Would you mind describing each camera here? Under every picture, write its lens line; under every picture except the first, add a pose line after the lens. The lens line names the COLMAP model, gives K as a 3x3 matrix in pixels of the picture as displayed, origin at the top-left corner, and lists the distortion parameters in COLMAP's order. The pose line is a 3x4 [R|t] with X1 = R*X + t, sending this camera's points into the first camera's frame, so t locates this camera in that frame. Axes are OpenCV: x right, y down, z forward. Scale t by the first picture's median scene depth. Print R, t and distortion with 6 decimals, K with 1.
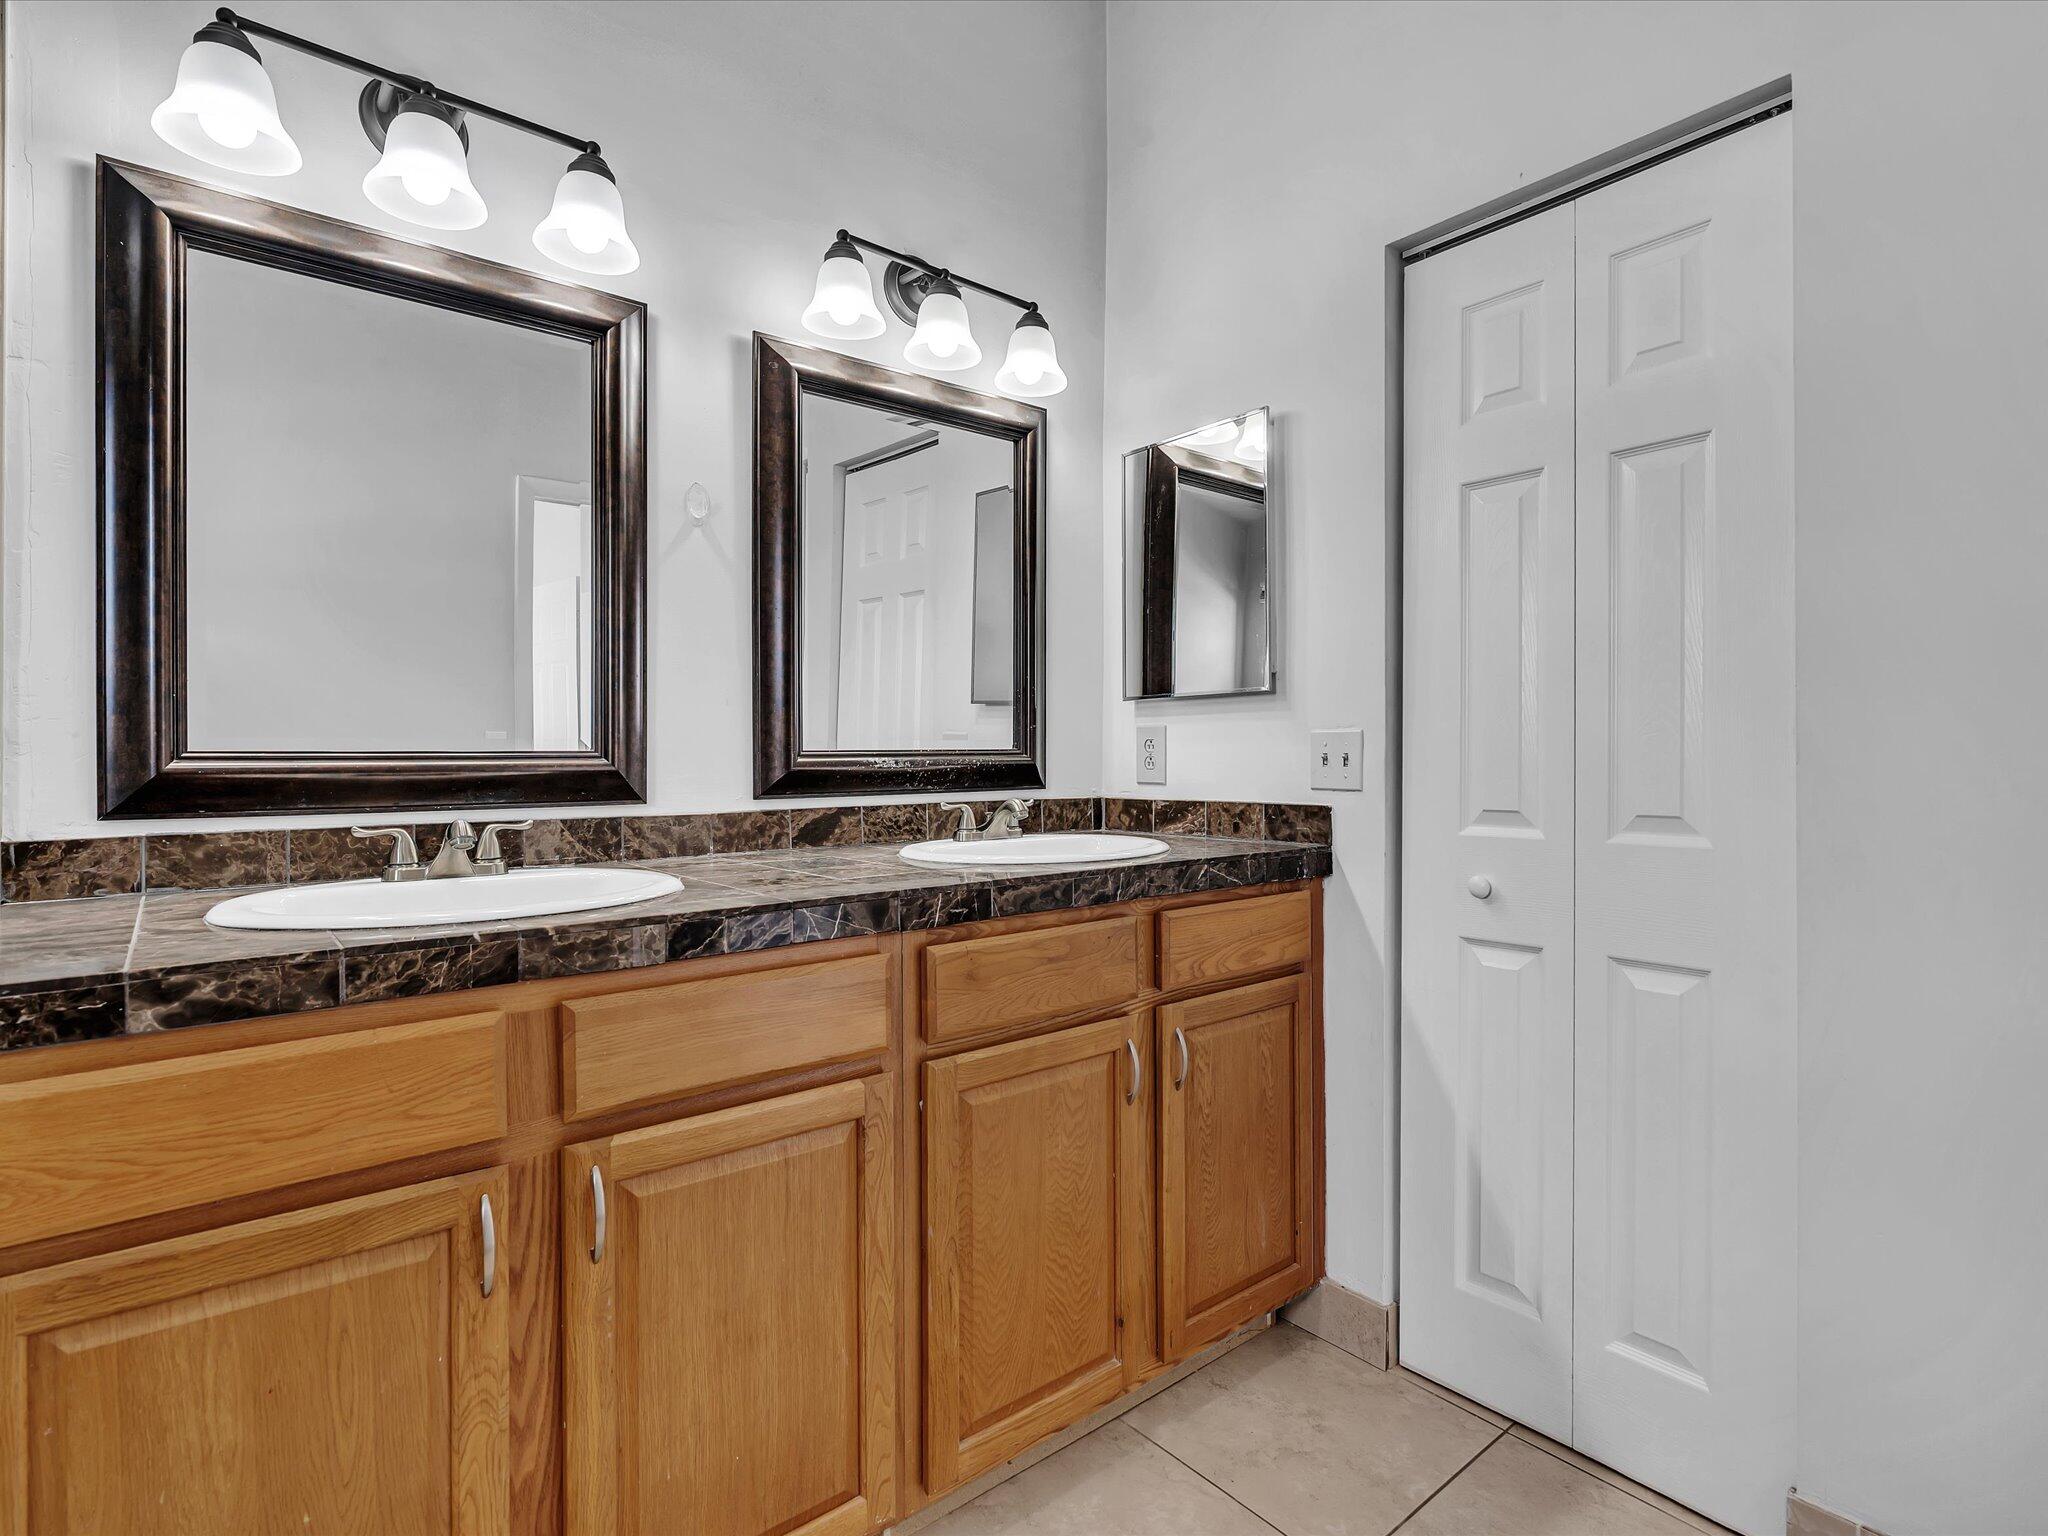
lens RADIAL K [[1032.5, 0, 1028.8], [0, 1032.5, 756.9], [0, 0, 1]] dist [-0.008721, 0.002452]
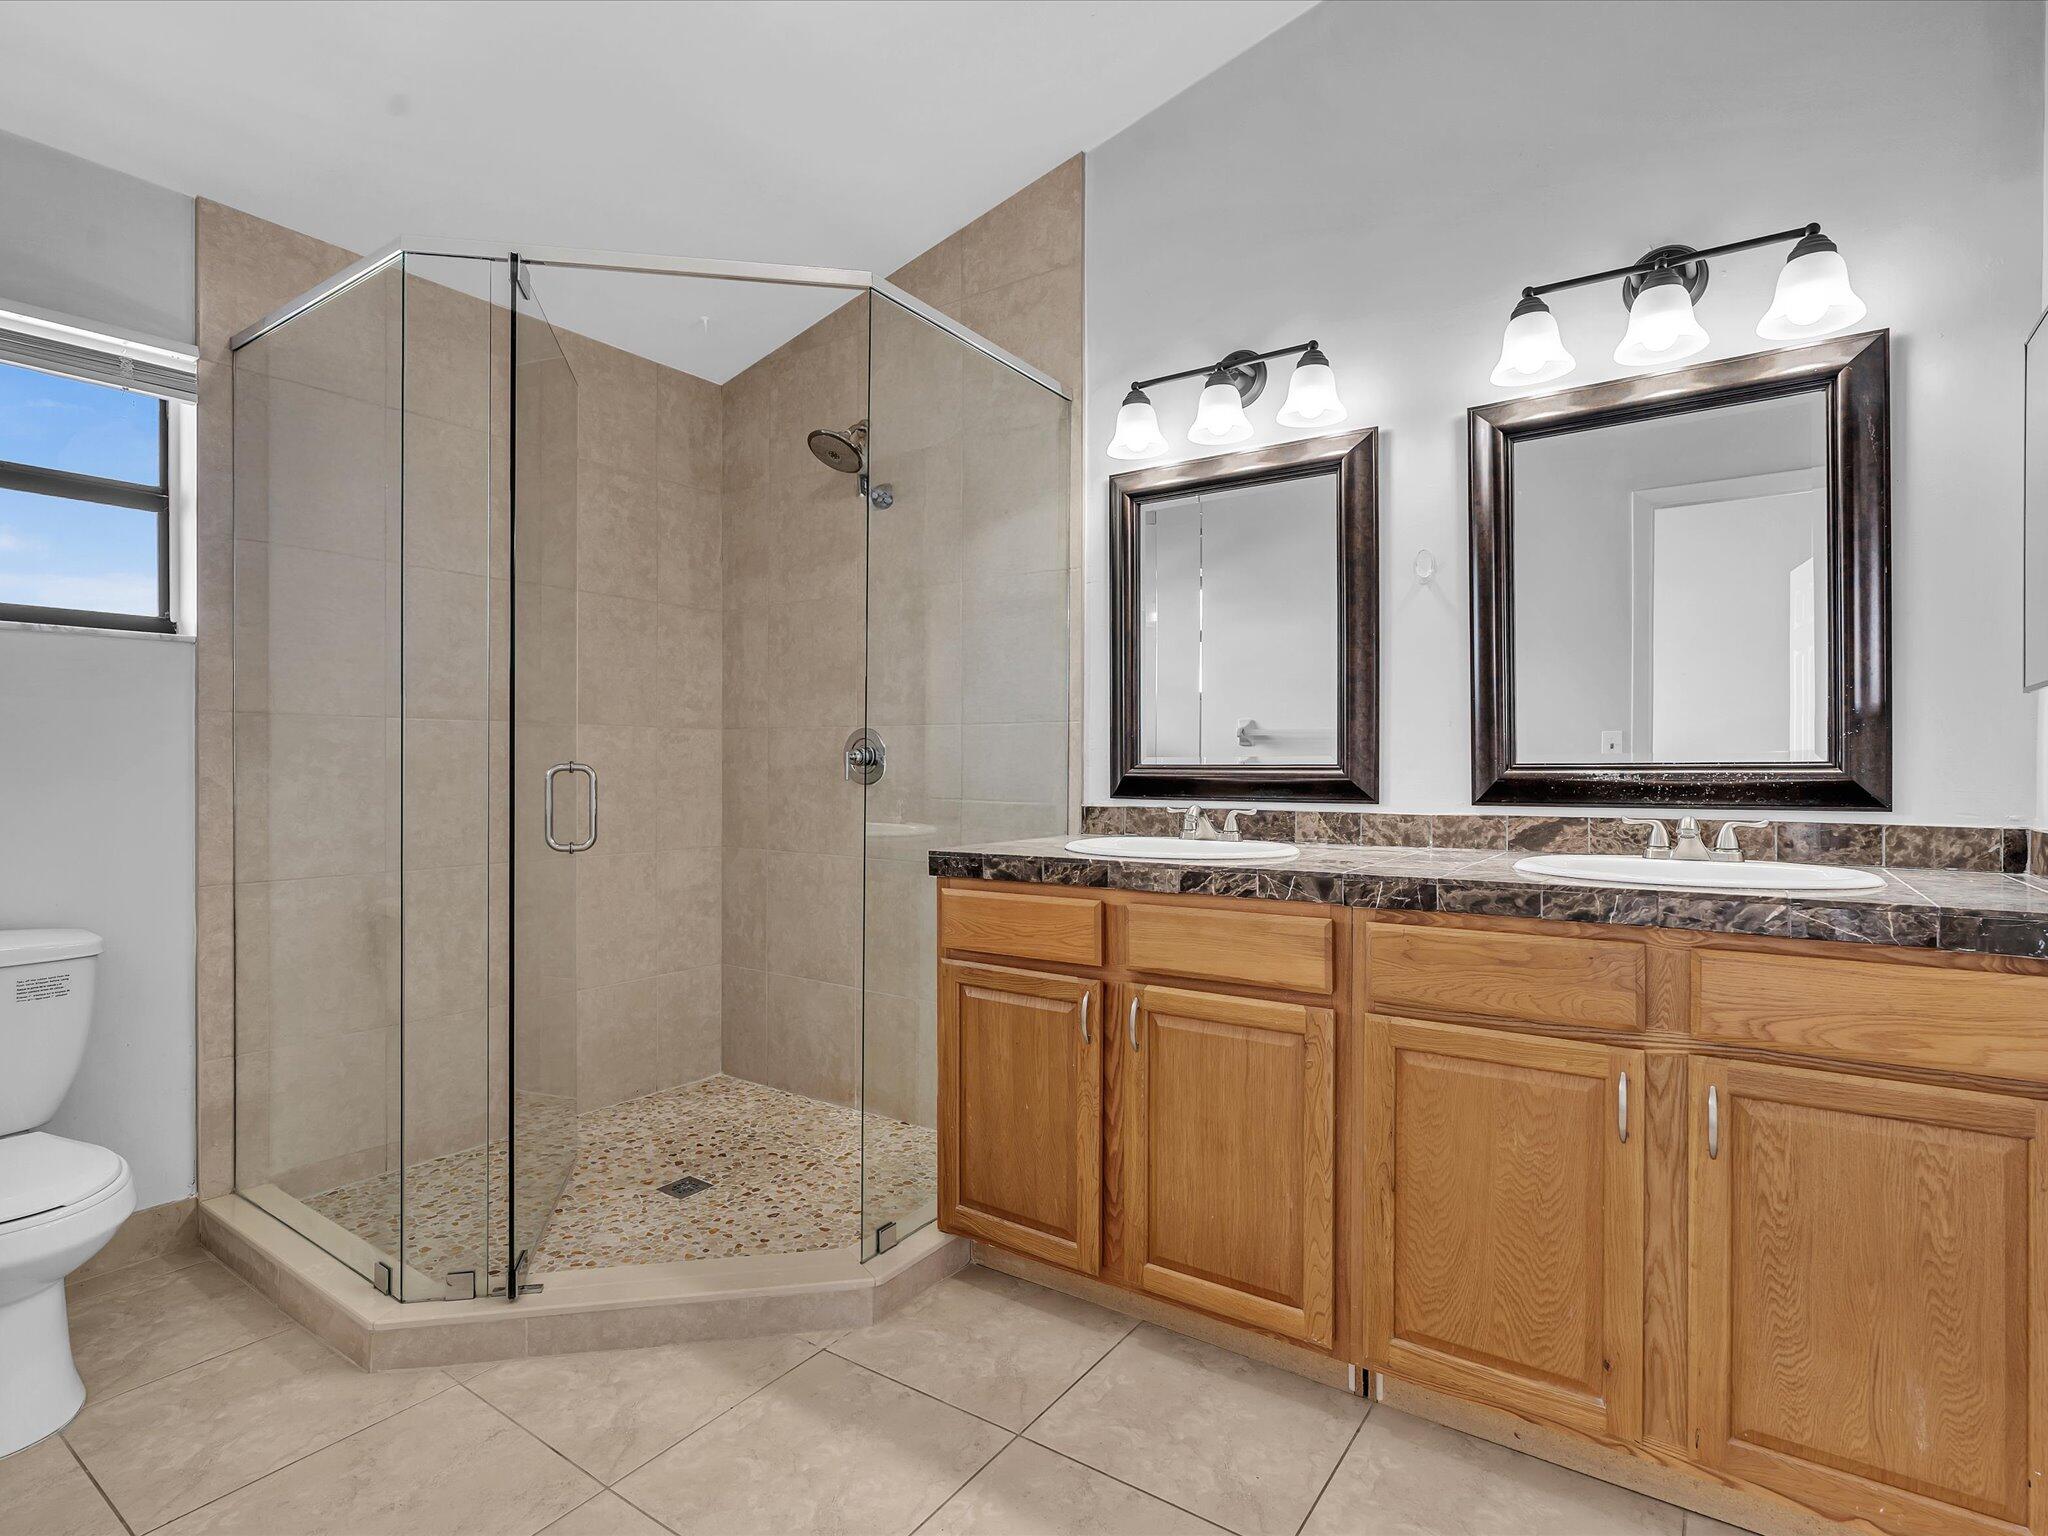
lens RADIAL K [[1032.5, 0, 1032.9], [0, 1032.5, 772.7], [0, 0, 1]] dist [-0.008721, 0.002452]
pose [[0.271421, 0.009695, -0.962412, 0.916686], [-0.000864, 0.999951, 0.009830, -0.008702], [0.962460, -0.001836, 0.271416, 0.247105]]
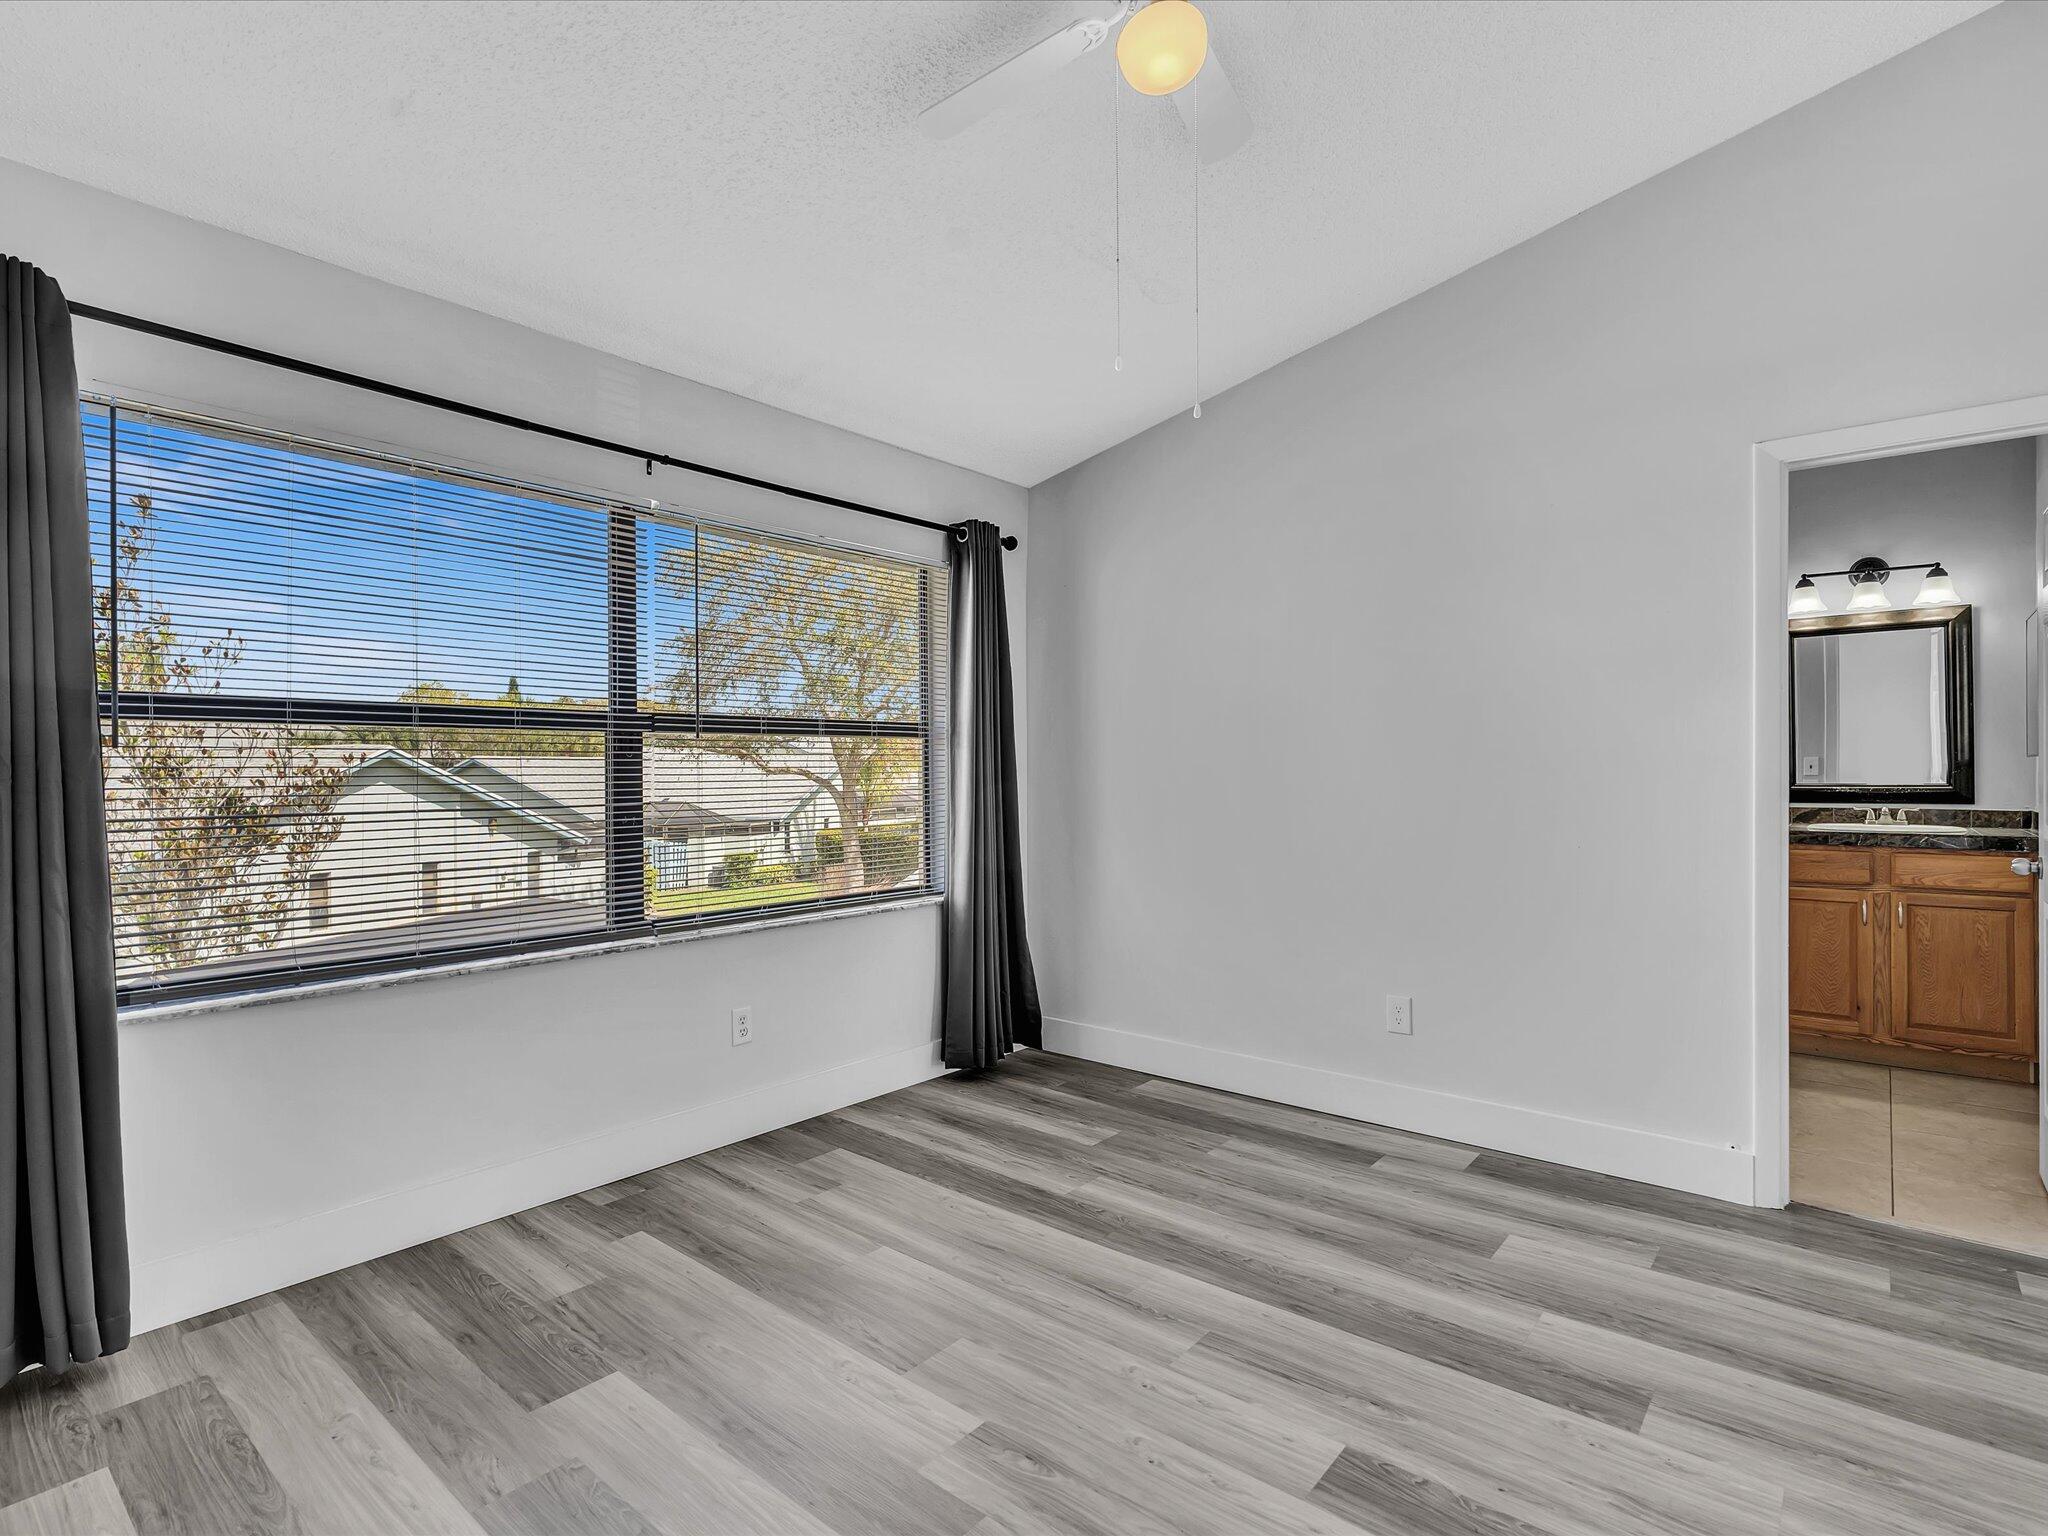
lens RADIAL K [[1032.5, 0, 1019.9], [0, 1032.5, 772.1], [0, 0, 1]] dist [-0.008721, 0.002452]
pose [[0.183072, 0.006689, -0.983077, 2.399213], [0.007049, 0.999942, 0.008116, -0.086141], [0.983074, -0.008415, 0.183014, -1.652718]]
